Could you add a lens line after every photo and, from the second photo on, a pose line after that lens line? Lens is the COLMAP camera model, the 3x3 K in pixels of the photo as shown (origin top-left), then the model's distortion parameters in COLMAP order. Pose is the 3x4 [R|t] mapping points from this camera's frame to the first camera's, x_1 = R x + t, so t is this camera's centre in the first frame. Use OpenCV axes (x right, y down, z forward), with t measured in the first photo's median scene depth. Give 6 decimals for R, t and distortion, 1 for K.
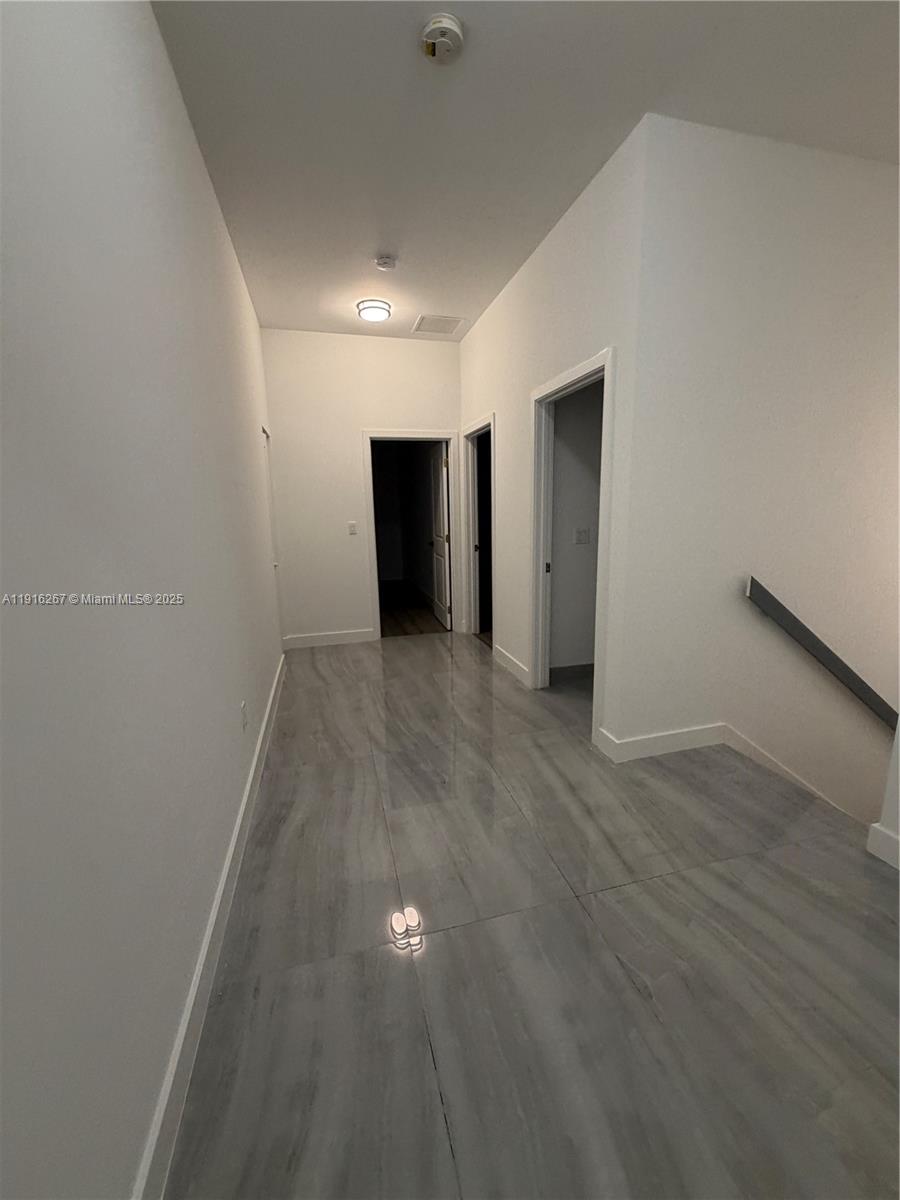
lens RADIAL K [[477.9, 0, 454.5], [0, 477.9, 599.2], [0, 0, 1]] dist [0.000109, 0.000189]
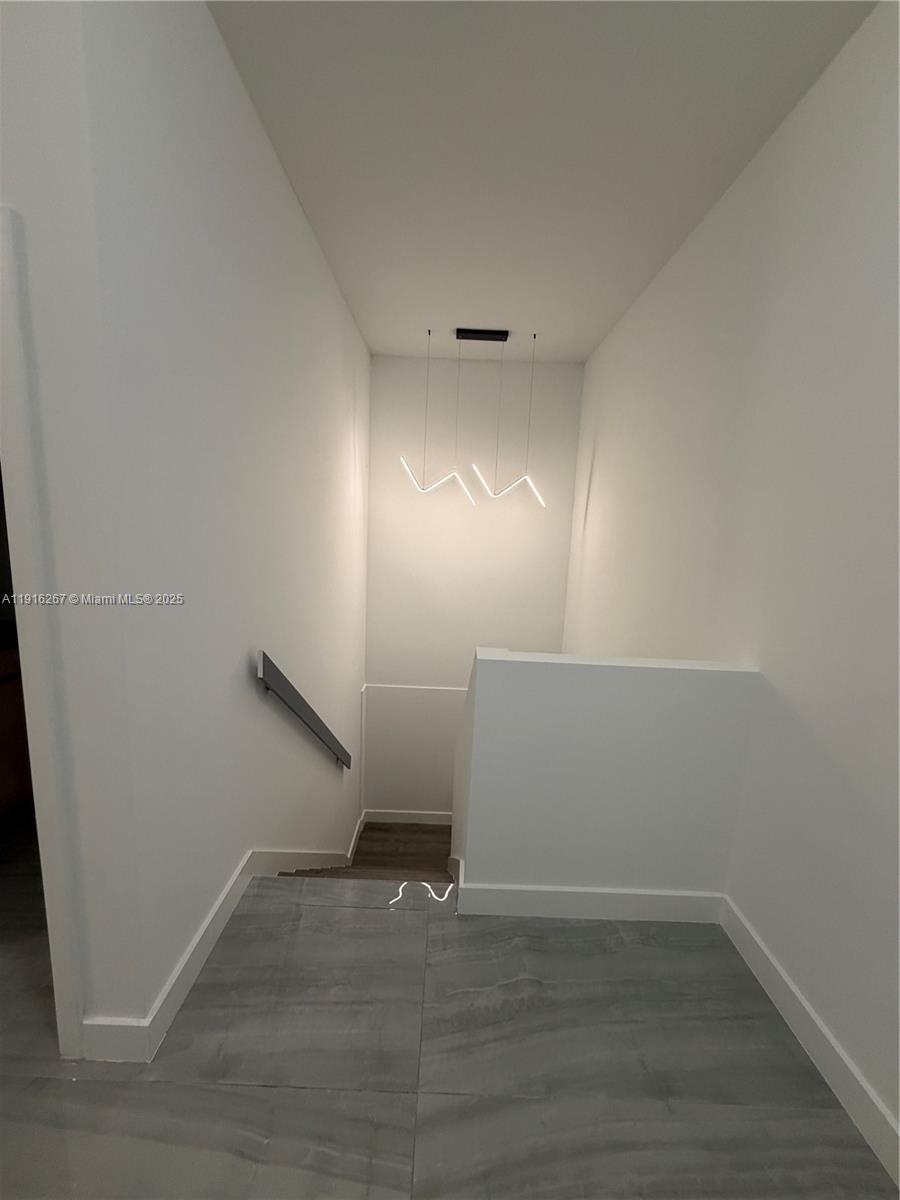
lens RADIAL K [[477.9, 0, 450.9], [0, 477.9, 593.0], [0, 0, 1]] dist [0.000109, 0.000189]
pose [[0.269967, -0.098233, 0.957846, -0.018293], [0.139106, 0.988325, 0.062152, -0.136464], [-0.952768, 0.116463, 0.280480, 0.454768]]
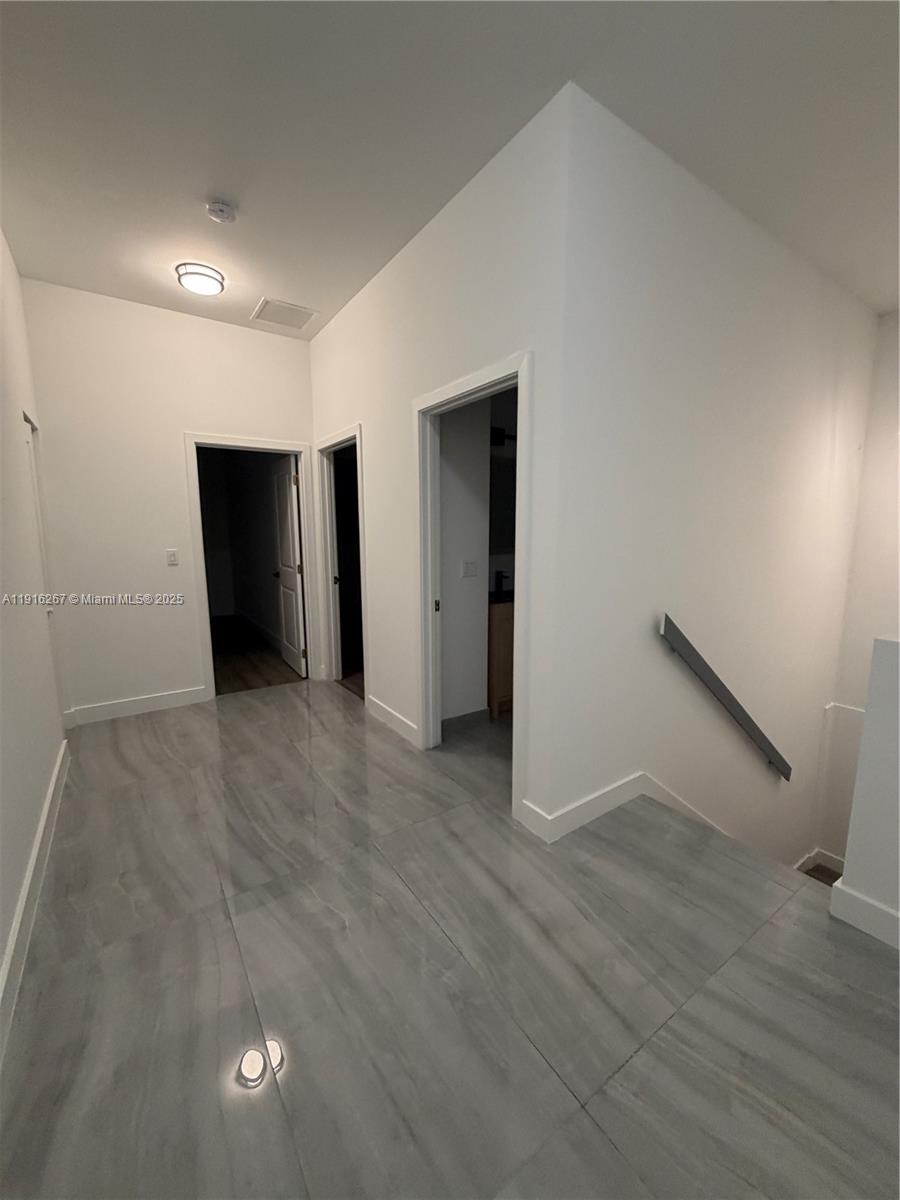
lens RADIAL K [[477.9, 0, 451.3], [0, 477.9, 601.4], [0, 0, 1]] dist [0.000109, 0.000189]
pose [[0.944188, -0.029186, 0.328110, -0.077744], [0.044281, 0.998272, -0.038628, -0.050227], [-0.326416, 0.051001, 0.943849, 0.233451]]
